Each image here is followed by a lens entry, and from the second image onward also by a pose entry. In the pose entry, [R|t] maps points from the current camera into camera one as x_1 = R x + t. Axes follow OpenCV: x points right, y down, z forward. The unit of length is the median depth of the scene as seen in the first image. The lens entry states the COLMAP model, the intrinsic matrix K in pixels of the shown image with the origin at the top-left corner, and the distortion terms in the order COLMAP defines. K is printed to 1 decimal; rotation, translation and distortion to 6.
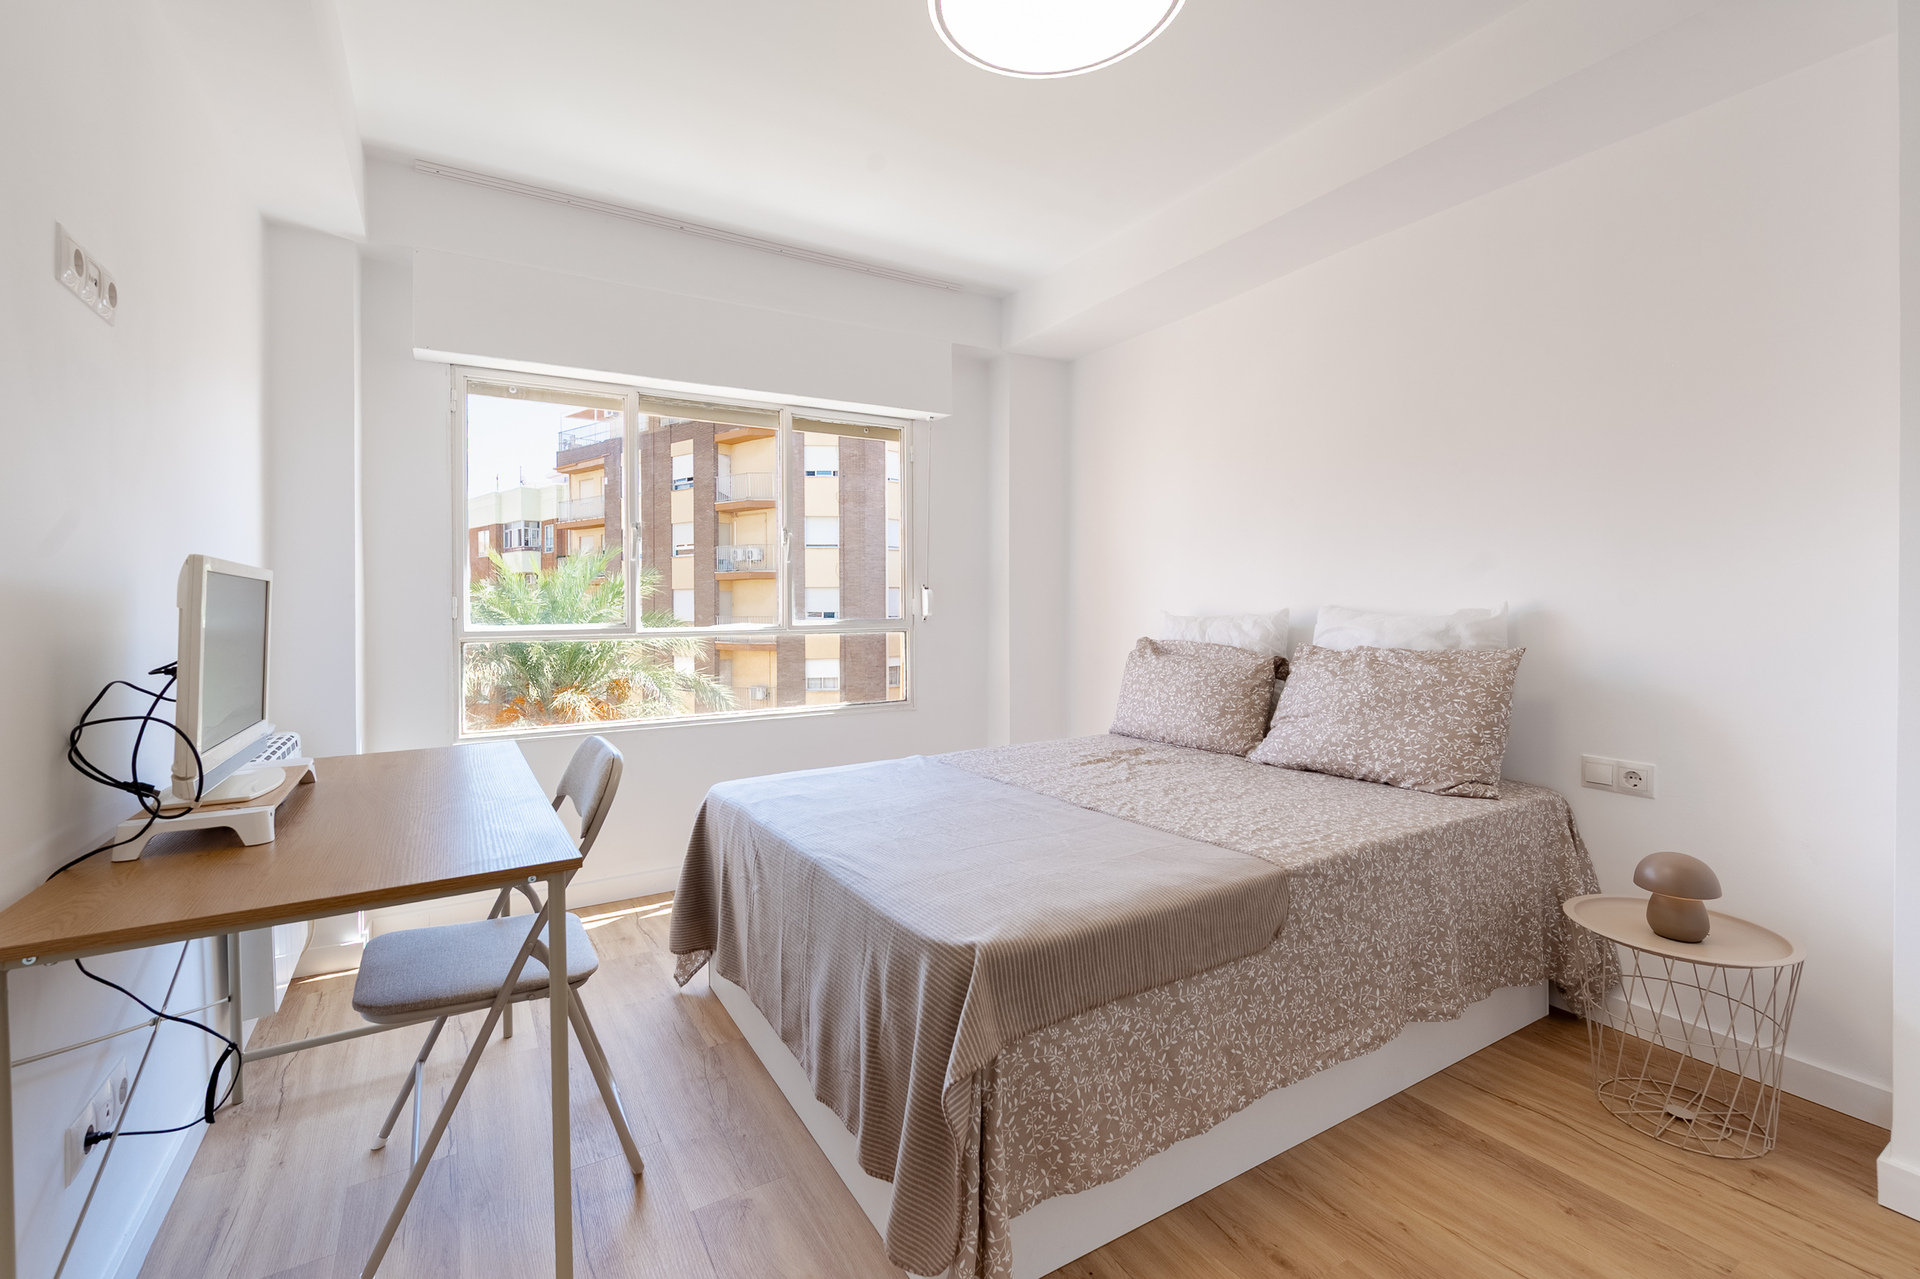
lens RADIAL K [[815.5, 0, 947.8], [0, 815.5, 613.2], [0, 0, 1]] dist [-0.001999, 0.000490]
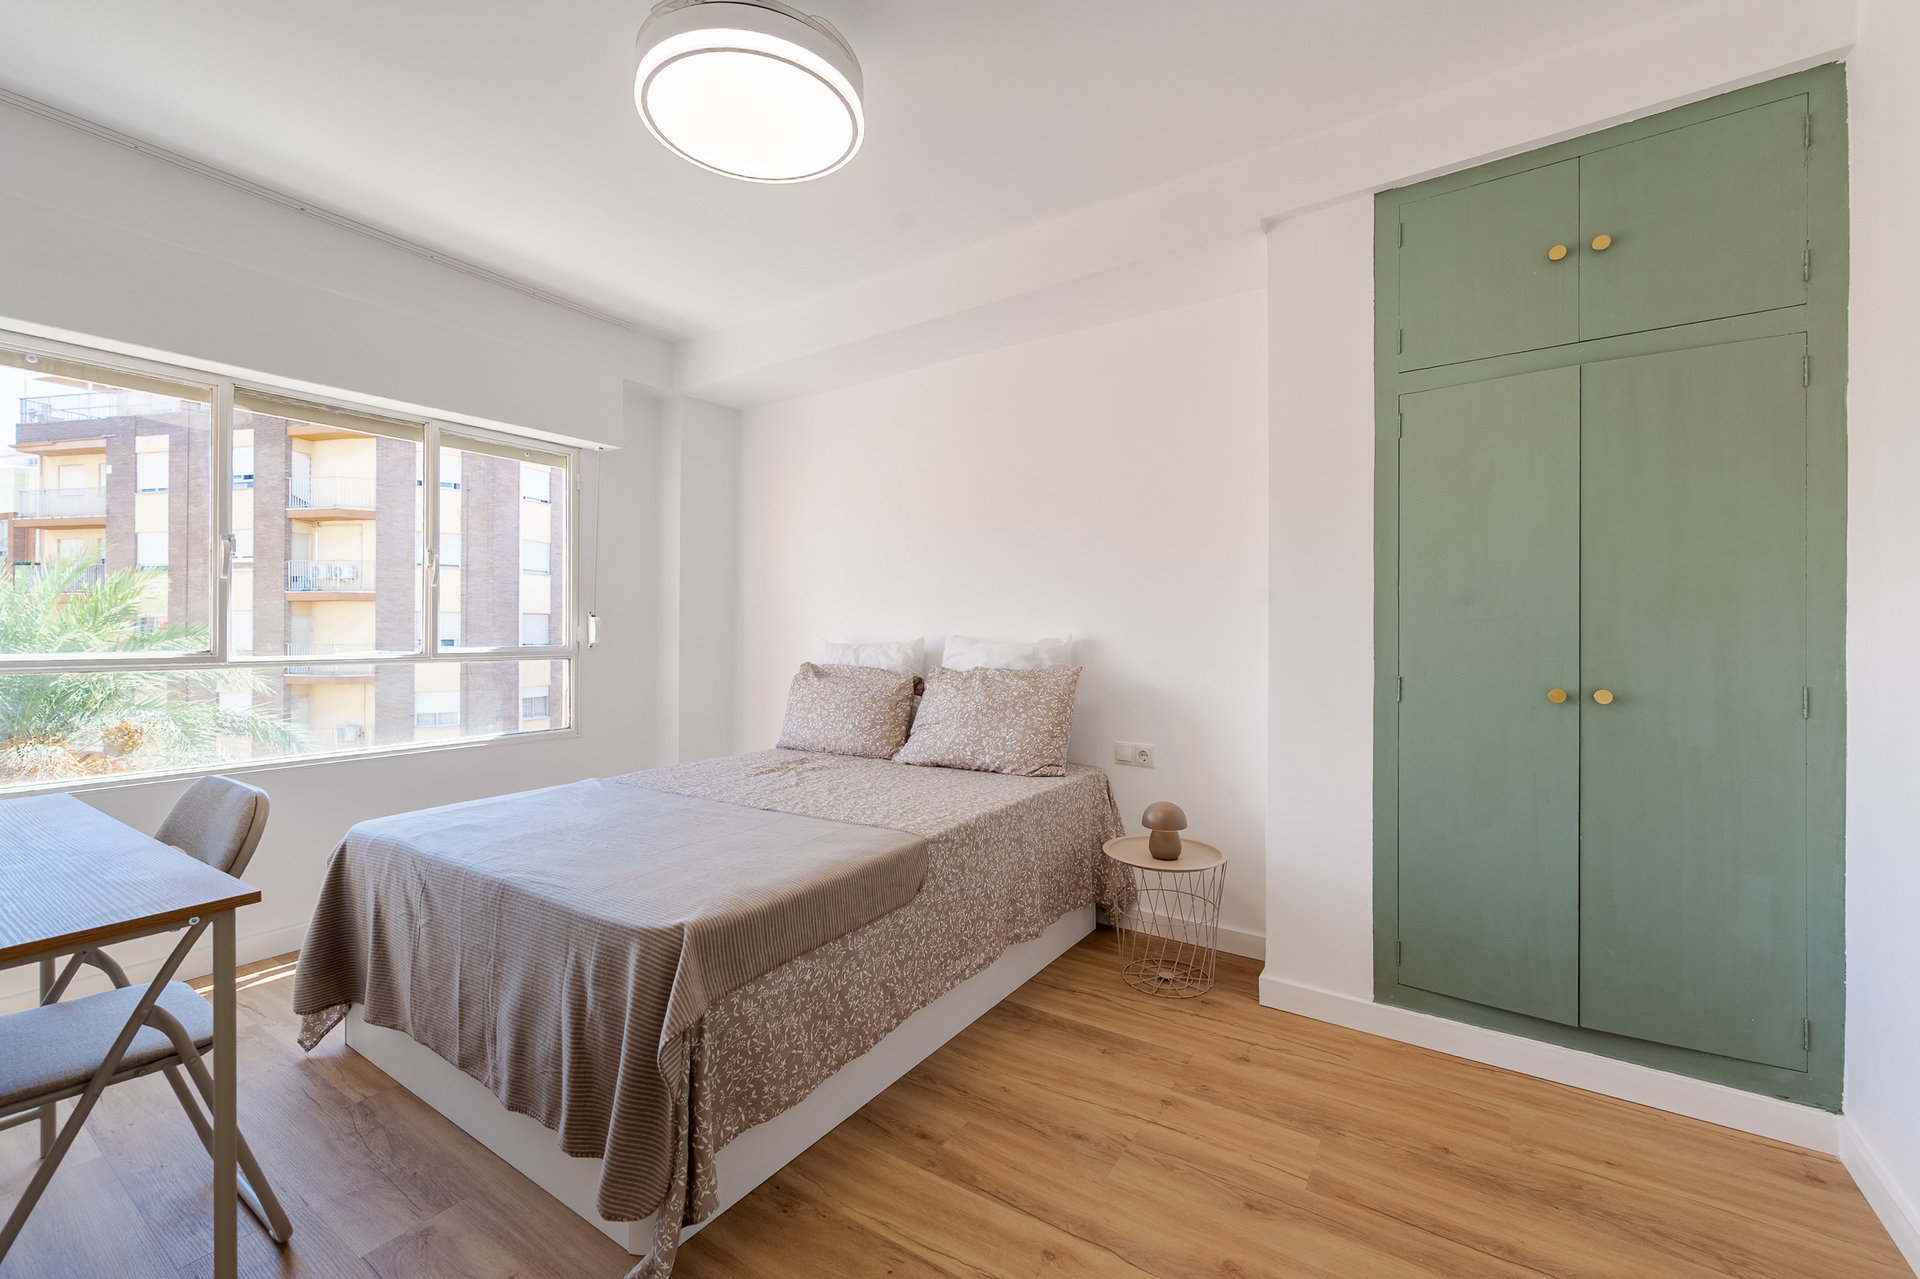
lens RADIAL K [[815.5, 0, 958.8], [0, 815.5, 633.8], [0, 0, 1]] dist [-0.001999, 0.000490]
pose [[0.899148, 0.007269, 0.437584, -0.094181], [-0.002875, 0.999939, -0.010703, 0.002065], [-0.437635, 0.008365, 0.899114, -0.167785]]
